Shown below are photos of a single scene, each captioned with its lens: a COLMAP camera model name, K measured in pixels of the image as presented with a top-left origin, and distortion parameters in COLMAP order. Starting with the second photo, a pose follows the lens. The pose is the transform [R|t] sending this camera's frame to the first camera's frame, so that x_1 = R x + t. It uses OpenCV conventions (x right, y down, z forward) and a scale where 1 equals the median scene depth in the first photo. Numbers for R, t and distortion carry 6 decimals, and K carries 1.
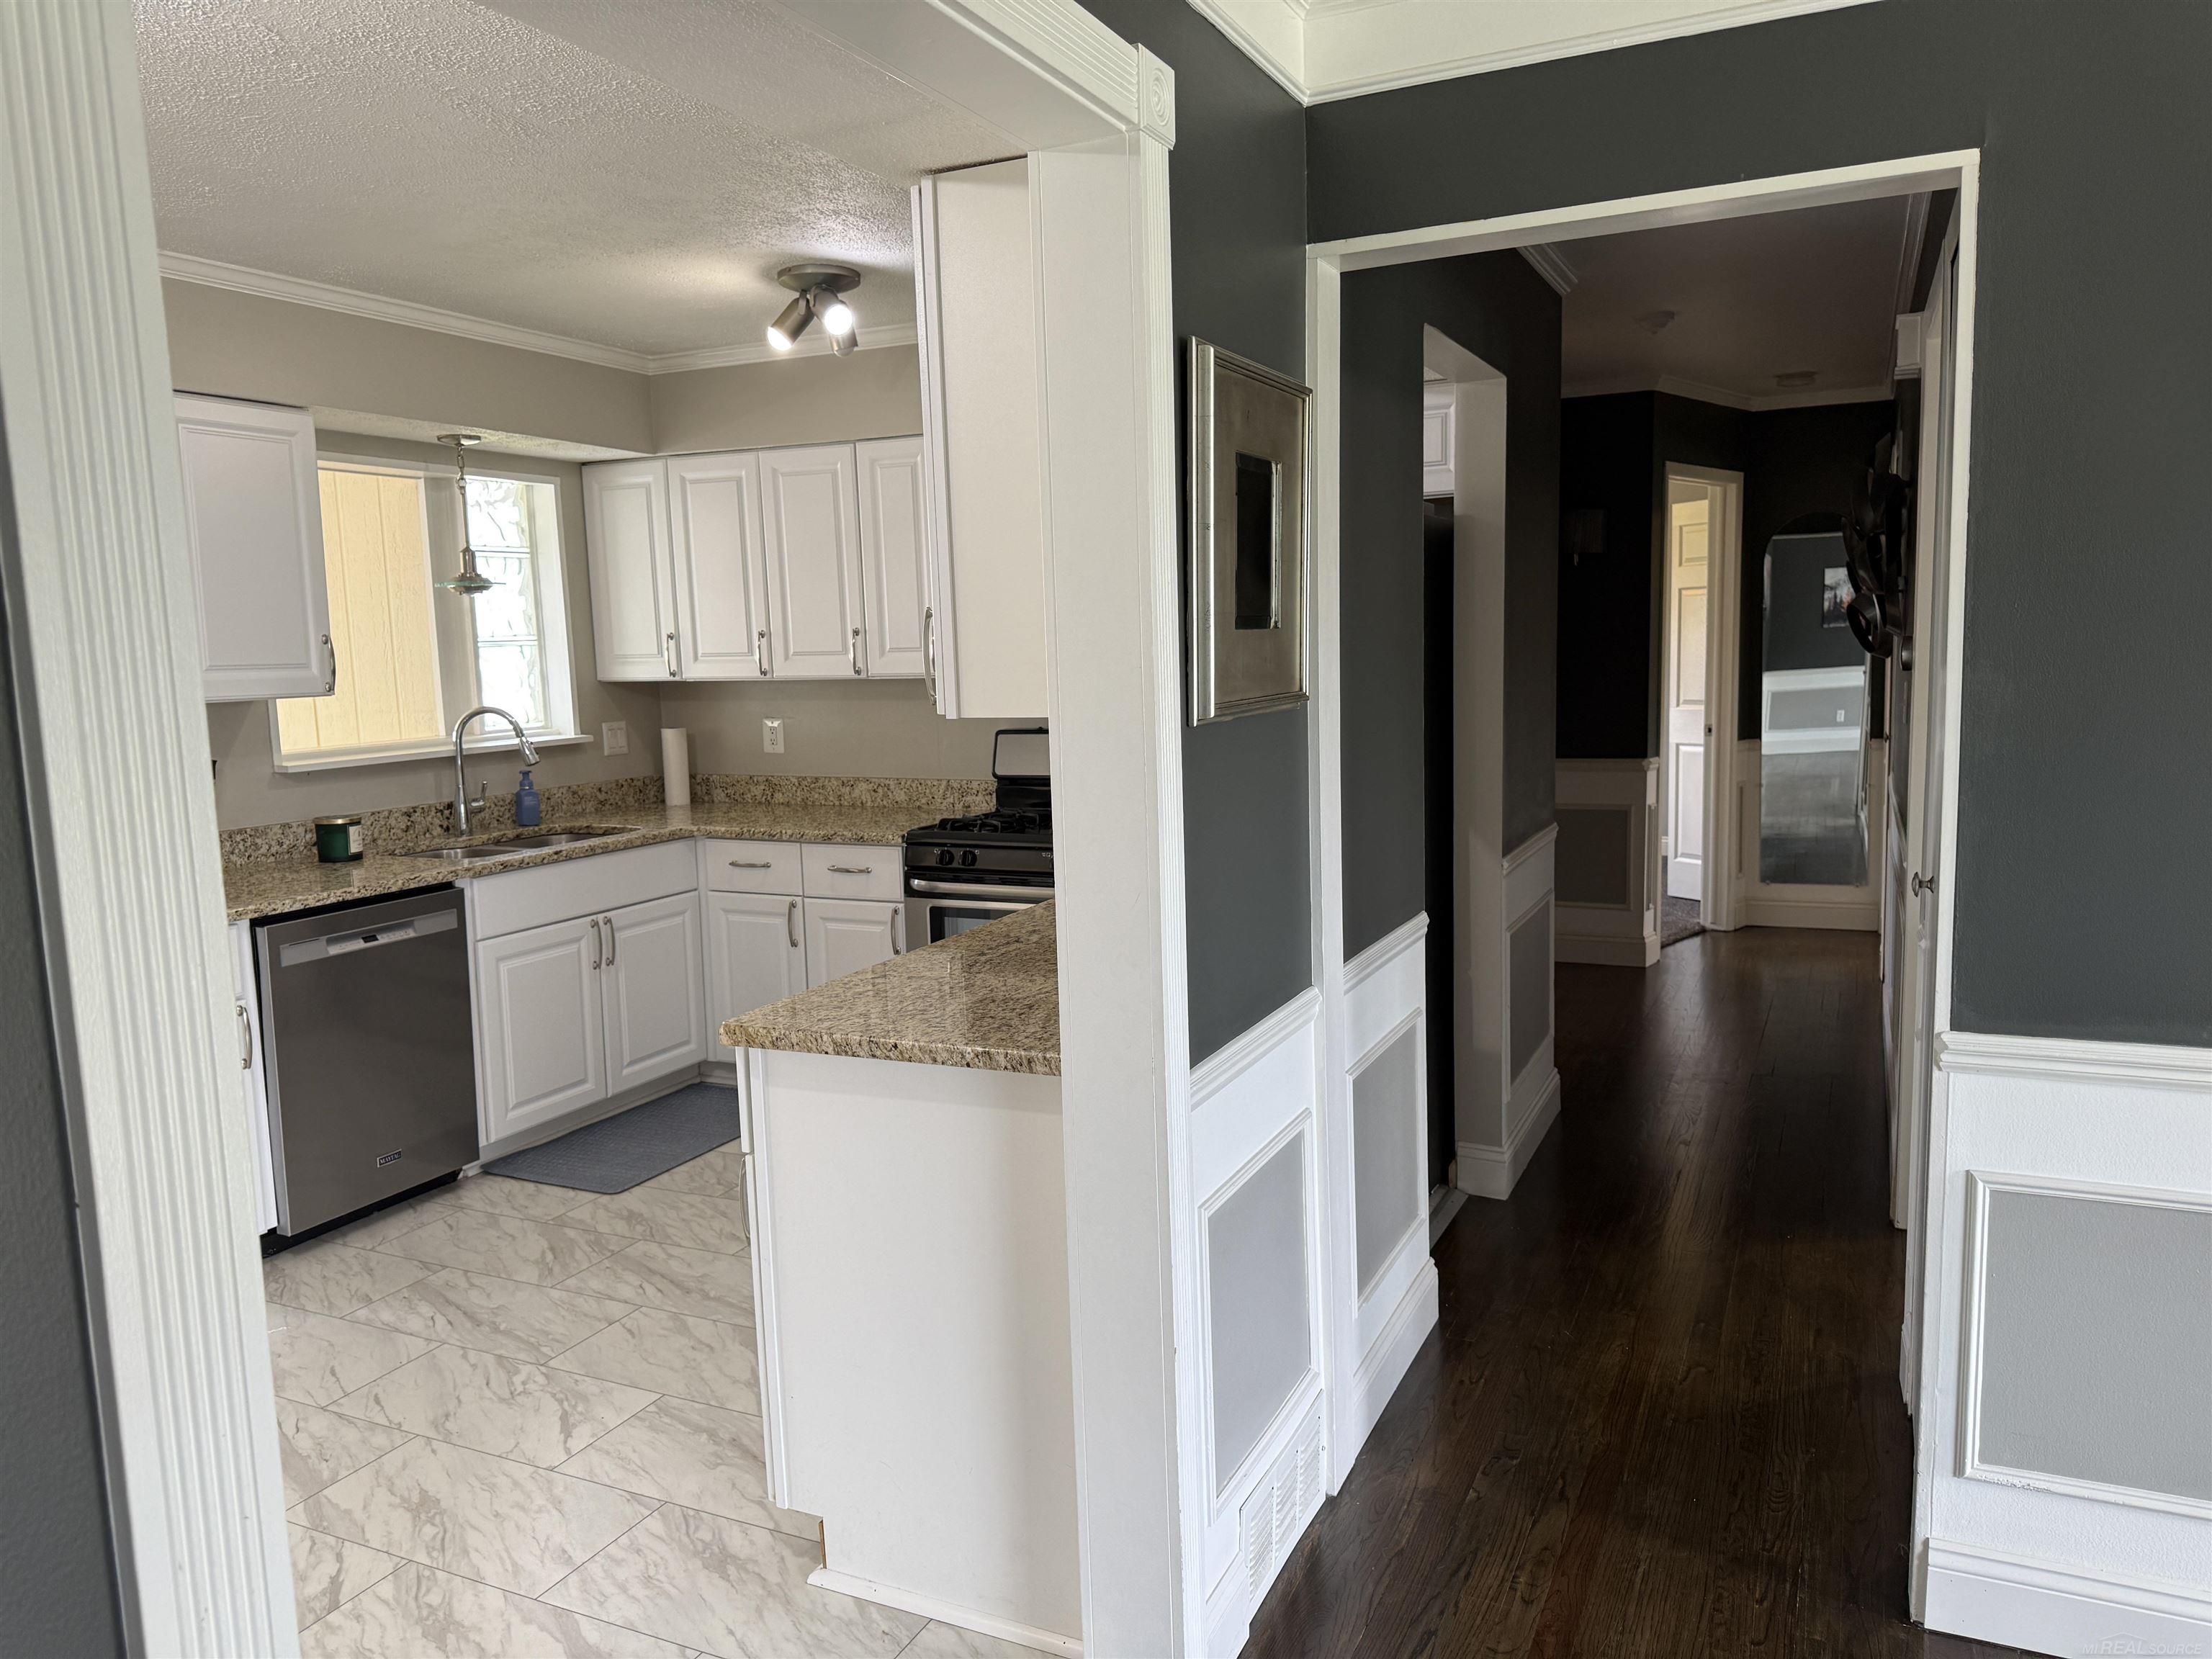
lens RADIAL K [[1589.5, 0, 1114.2], [0, 1589.5, 843.7], [0, 0, 1]] dist [0.001601, -0.005615]
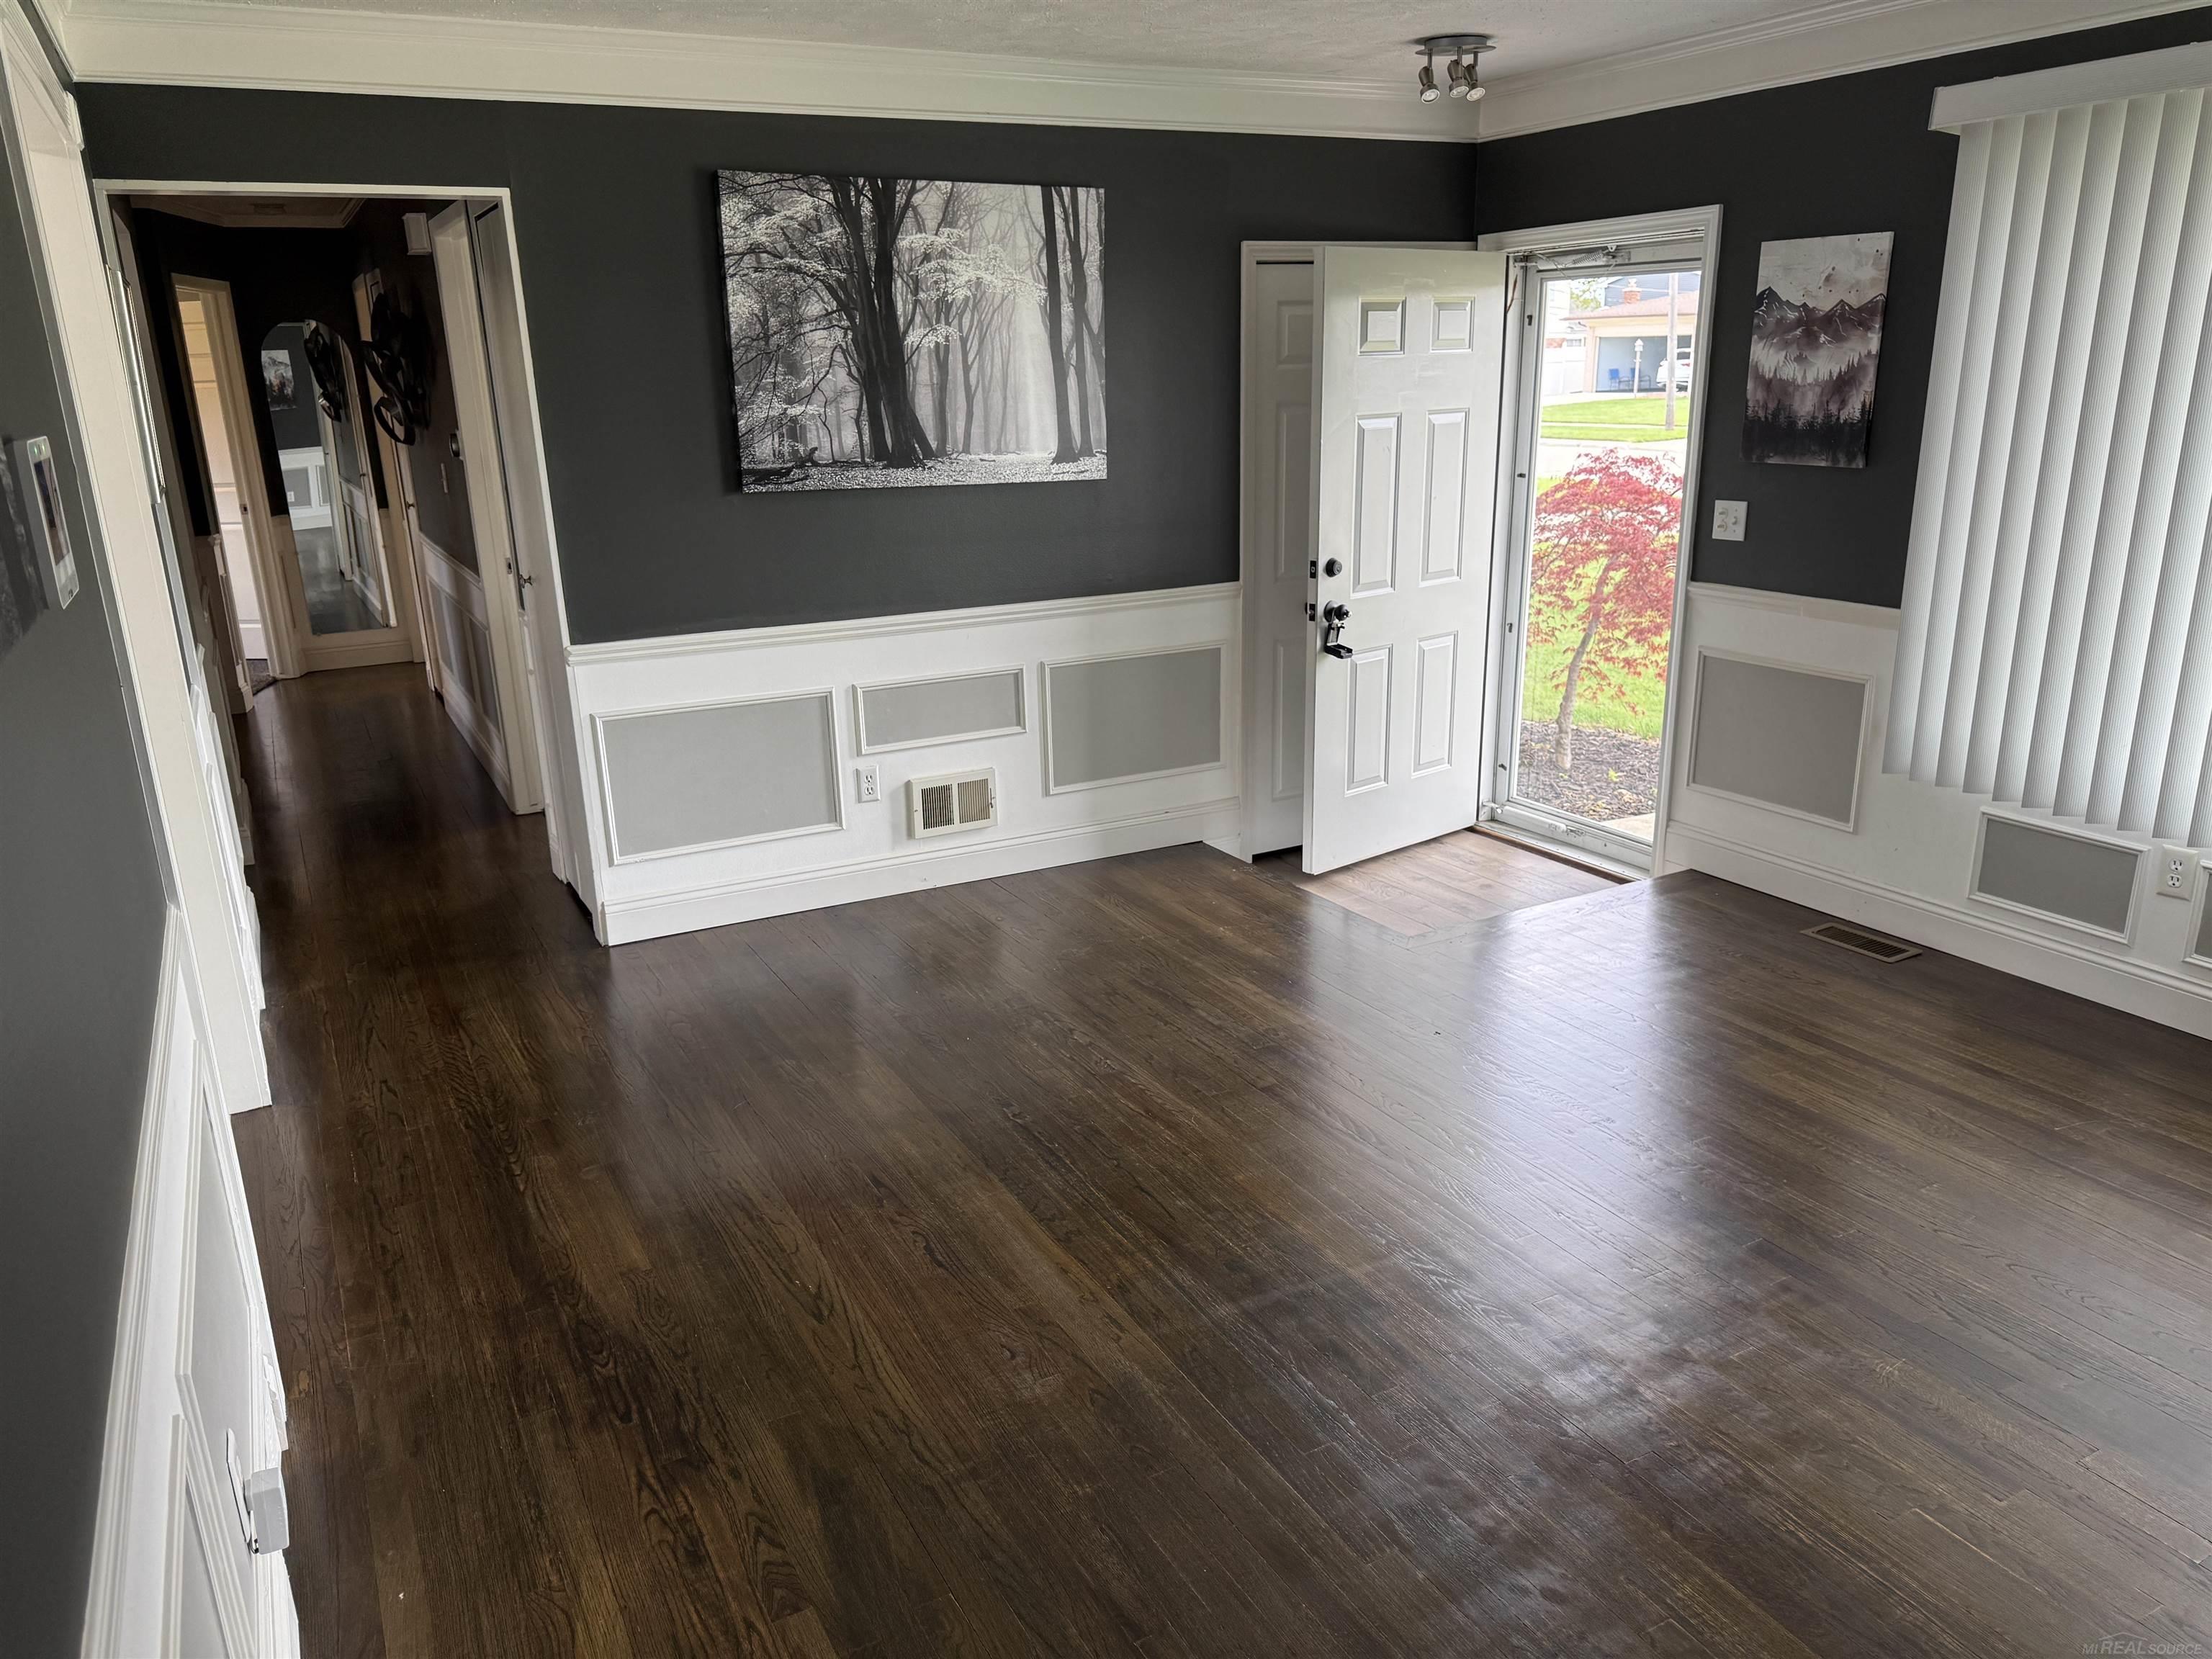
lens RADIAL K [[1589.5, 0, 1114.2], [0, 1589.5, 843.7], [0, 0, 1]] dist [0.001601, -0.005615]
pose [[0.601904, -0.218632, 0.768057, -0.279280], [0.110494, 0.975342, 0.191046, 0.023216], [-0.790887, -0.030126, 0.611220, -0.329064]]
